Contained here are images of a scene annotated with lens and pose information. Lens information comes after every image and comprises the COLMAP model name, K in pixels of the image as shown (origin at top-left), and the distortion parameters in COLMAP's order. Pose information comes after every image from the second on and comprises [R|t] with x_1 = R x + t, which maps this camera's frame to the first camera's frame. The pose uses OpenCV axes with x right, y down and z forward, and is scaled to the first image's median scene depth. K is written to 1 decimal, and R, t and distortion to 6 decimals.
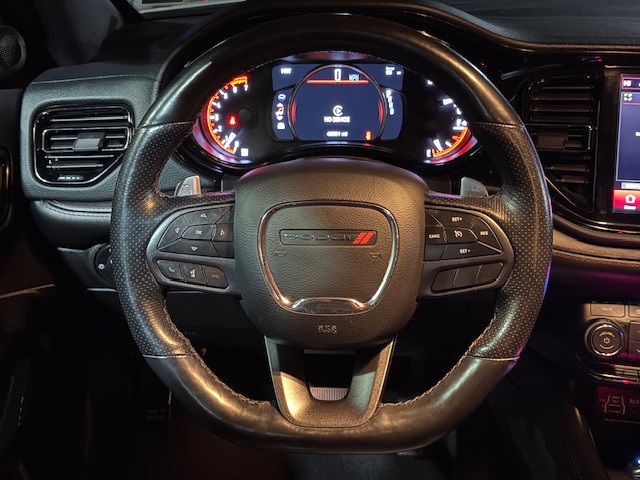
lens RADIAL K [[895.4, 0, 311.5], [0, 895.4, 250.5], [0, 0, 1]] dist [0.146227, 0.000000]
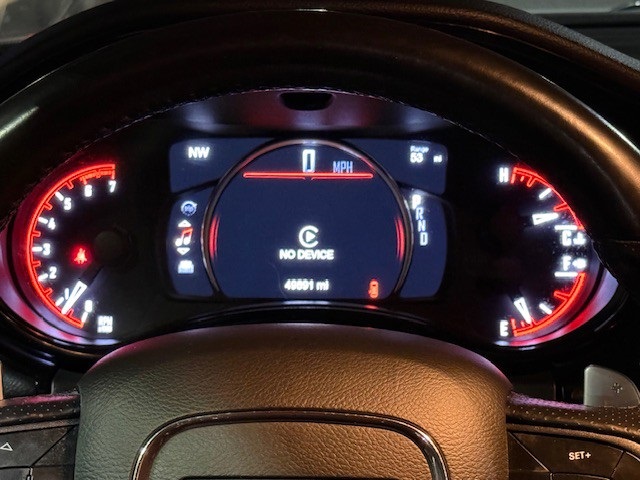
lens RADIAL K [[1791.6, 0, 322.8], [0, 1791.6, 241.5], [0, 0, 1]] dist [0.166137, 0.000000]
pose [[0.998936, 0.010336, 0.044945, -0.005637], [-0.001630, 0.981864, -0.189579, 0.026603], [-0.046089, 0.189304, 0.980836, 0.096271]]
